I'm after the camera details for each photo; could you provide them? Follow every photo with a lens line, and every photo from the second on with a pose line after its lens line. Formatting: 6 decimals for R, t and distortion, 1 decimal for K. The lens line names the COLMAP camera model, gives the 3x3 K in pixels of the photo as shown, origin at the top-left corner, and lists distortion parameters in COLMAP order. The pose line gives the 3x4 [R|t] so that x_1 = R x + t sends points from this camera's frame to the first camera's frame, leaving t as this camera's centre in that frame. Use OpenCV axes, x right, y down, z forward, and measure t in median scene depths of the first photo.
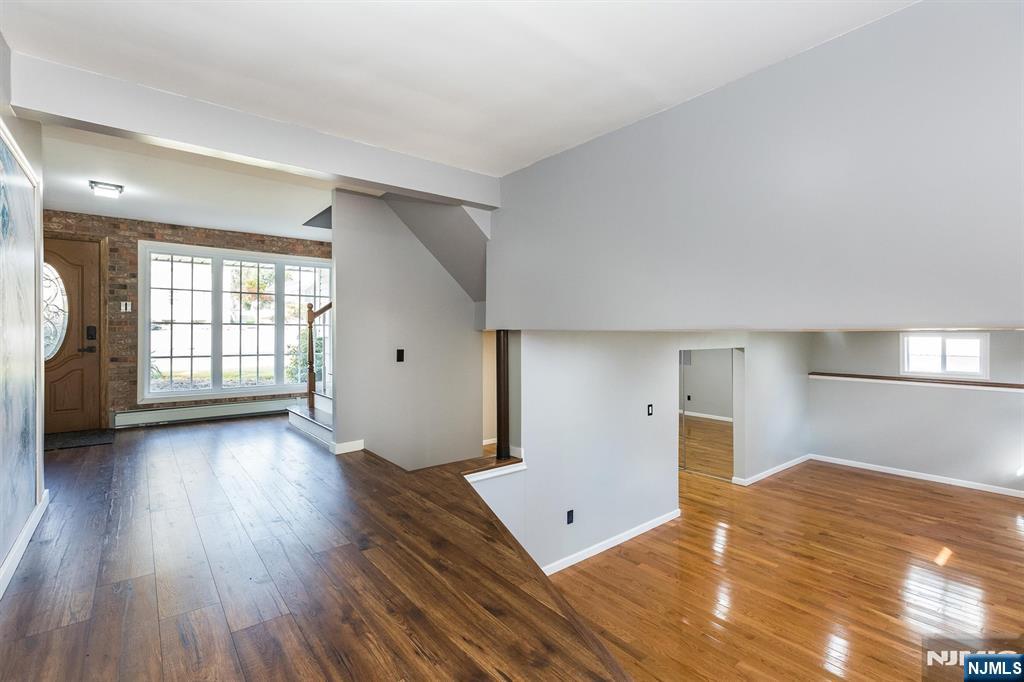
lens RADIAL K [[462.0, 0, 507.3], [0, 462.0, 335.2], [0, 0, 1]] dist [-0.001961, 0.000035]
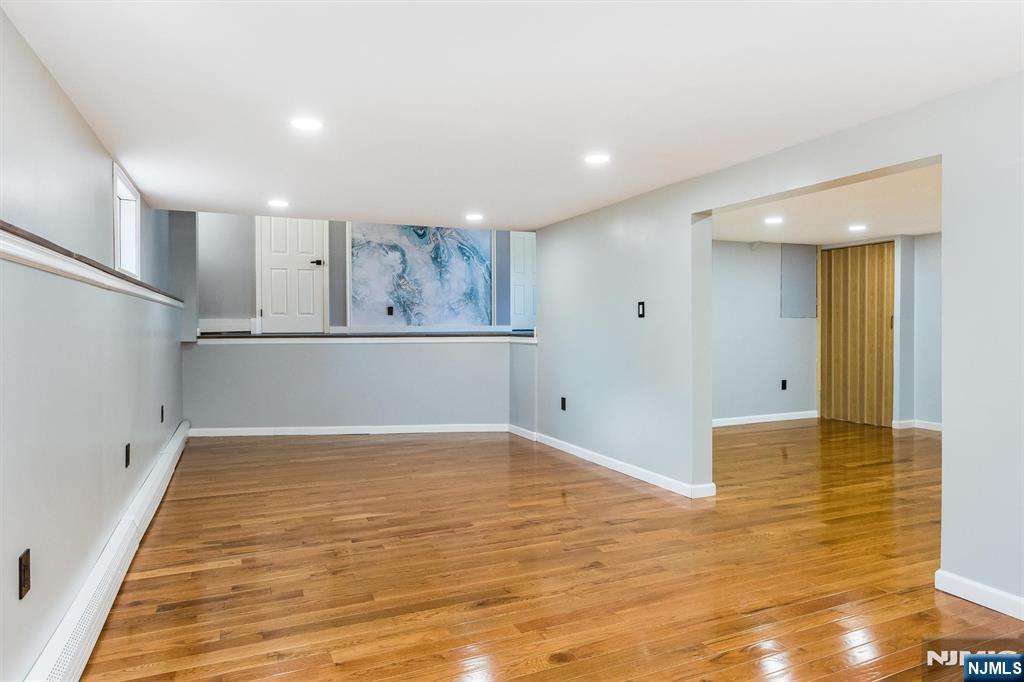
lens RADIAL K [[624.1, 0, 512.0], [0, 624.1, 341.0], [0, 0, 1]] dist [0.000186, -0.000022]
pose [[-0.253546, 0.023085, -0.967048, 1.304768], [-0.003383, 0.999688, 0.024752, 0.191618], [0.967317, 0.009547, -0.253389, 1.074712]]
